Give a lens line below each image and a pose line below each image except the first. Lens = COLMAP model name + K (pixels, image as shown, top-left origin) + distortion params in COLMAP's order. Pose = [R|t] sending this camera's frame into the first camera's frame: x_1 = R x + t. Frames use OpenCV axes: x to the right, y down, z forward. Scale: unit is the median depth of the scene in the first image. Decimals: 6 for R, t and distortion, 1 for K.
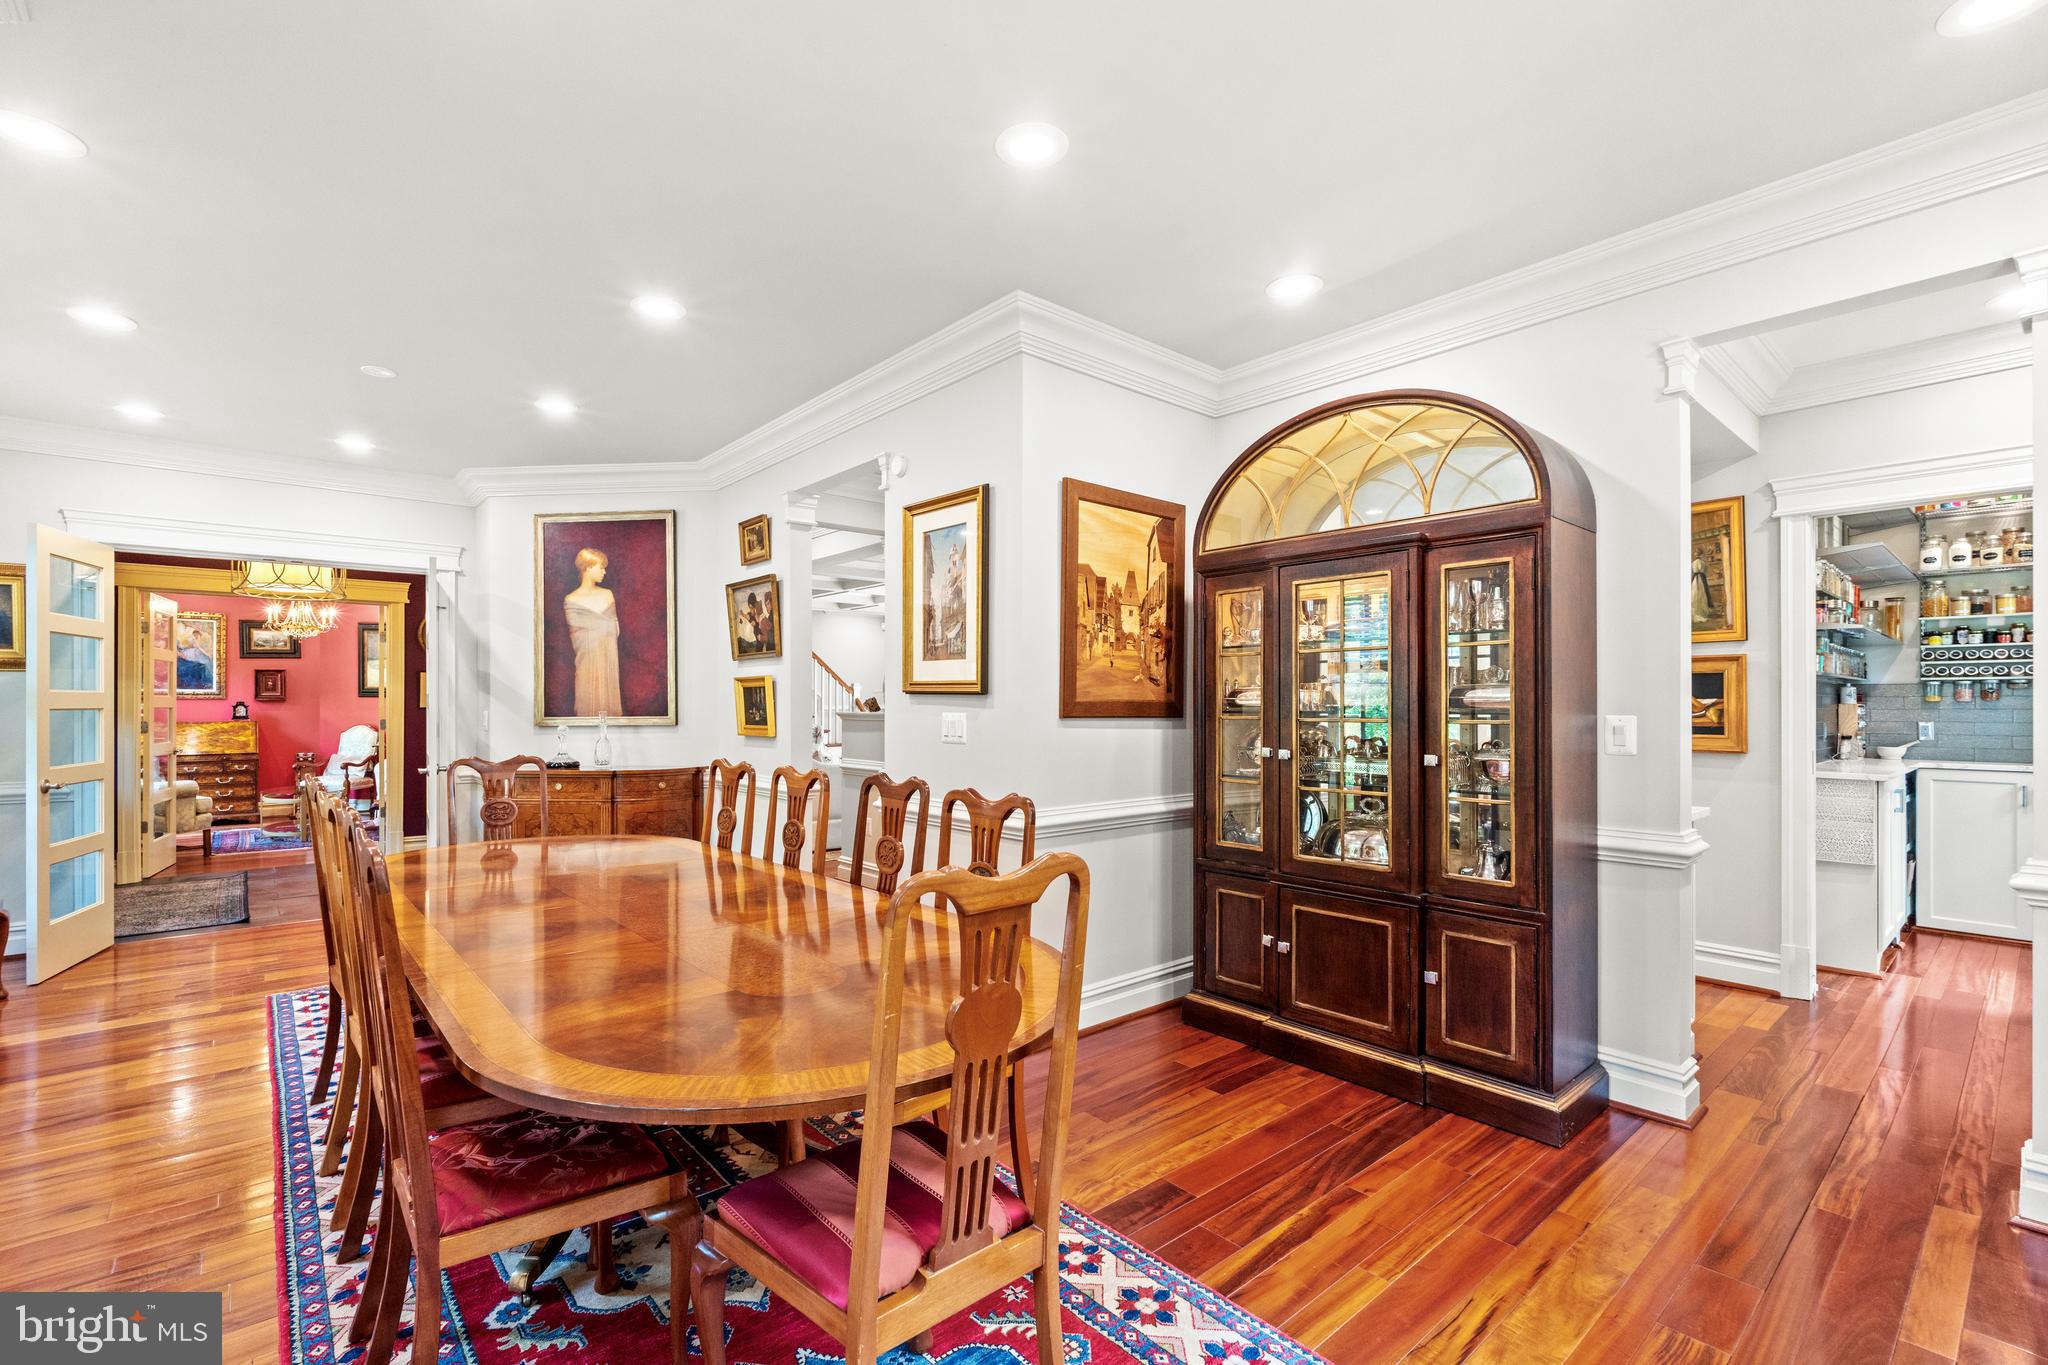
lens RADIAL K [[908.2, 0, 1014.6], [0, 908.2, 698.1], [0, 0, 1]] dist [-0.003676, 0.000507]
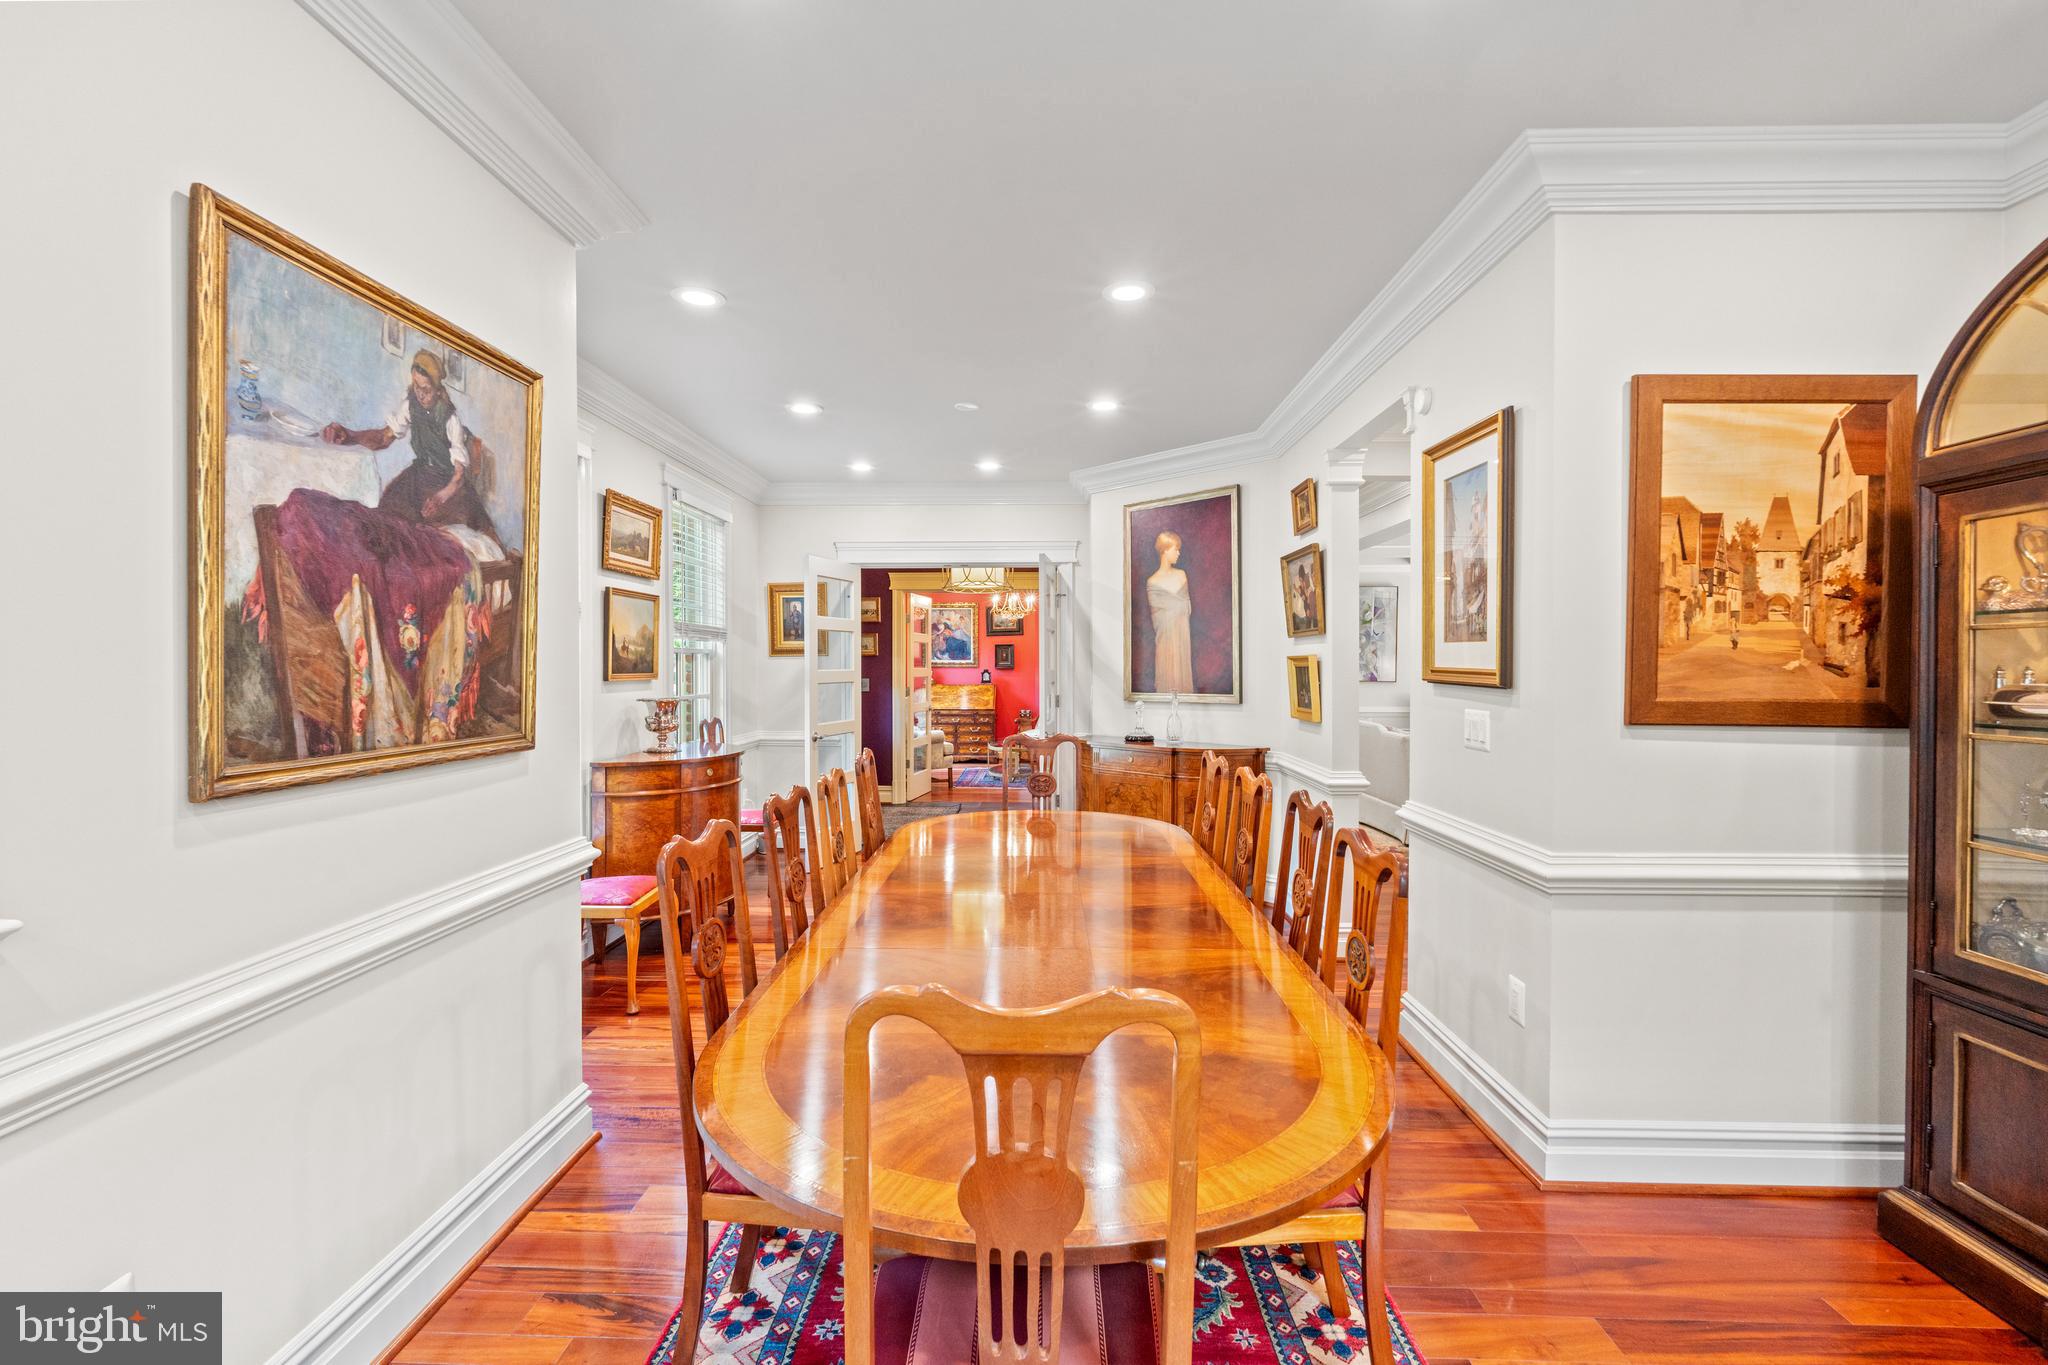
lens RADIAL K [[908.2, 0, 1010.7], [0, 908.2, 670.6], [0, 0, 1]] dist [-0.003676, 0.000507]
pose [[0.735672, 0.004798, -0.677321, 0.156053], [0.004673, 0.999915, 0.012158, -0.027412], [0.677322, -0.012109, 0.735587, 0.157061]]
